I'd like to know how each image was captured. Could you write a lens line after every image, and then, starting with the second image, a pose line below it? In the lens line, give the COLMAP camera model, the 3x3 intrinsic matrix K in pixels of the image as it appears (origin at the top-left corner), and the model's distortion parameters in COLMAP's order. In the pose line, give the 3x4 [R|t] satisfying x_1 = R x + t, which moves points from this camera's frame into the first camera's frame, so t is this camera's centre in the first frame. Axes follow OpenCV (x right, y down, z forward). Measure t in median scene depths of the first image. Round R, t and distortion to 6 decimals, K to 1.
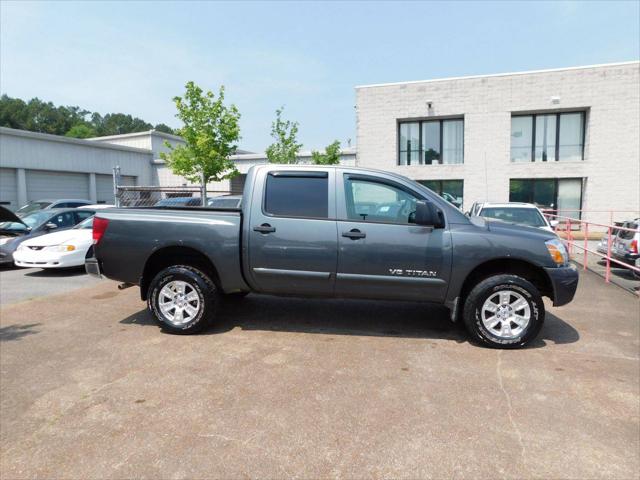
lens RADIAL K [[427.1, 0, 317.5], [0, 427.1, 239.7], [0, 0, 1]] dist [-0.076321, 0.066895]
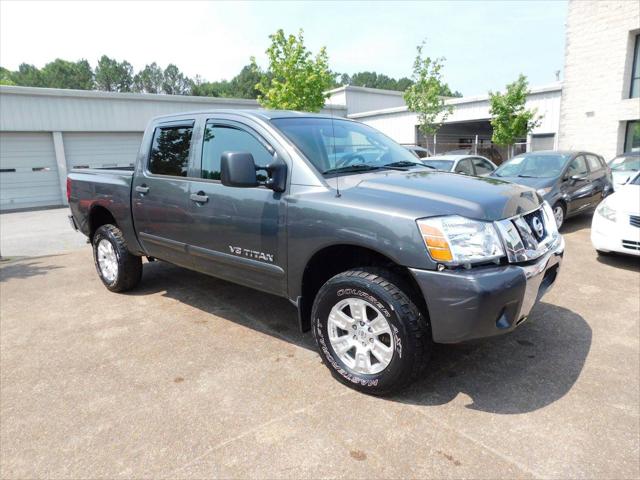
lens RADIAL K [[427.1, 0, 317.5], [0, 427.1, 239.7], [0, 0, 1]] dist [-0.076321, 0.066895]
pose [[0.841509, 0.078025, -0.534578, 0.317167], [-0.020305, 0.993384, 0.113028, -0.012926], [0.539861, -0.084260, 0.837526, 0.208978]]
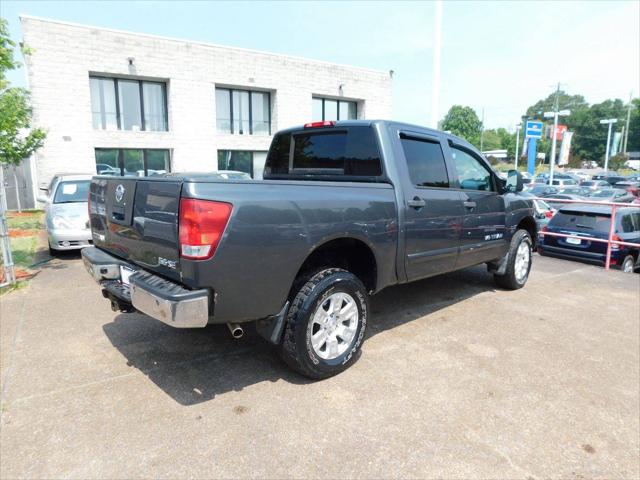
lens RADIAL K [[427.1, 0, 317.5], [0, 427.1, 239.7], [0, 0, 1]] dist [-0.076321, 0.066895]
pose [[0.633818, -0.119920, 0.764130, -0.402067], [0.068990, 0.992736, 0.098572, -0.023373], [-0.770400, -0.009759, 0.637487, 0.298831]]
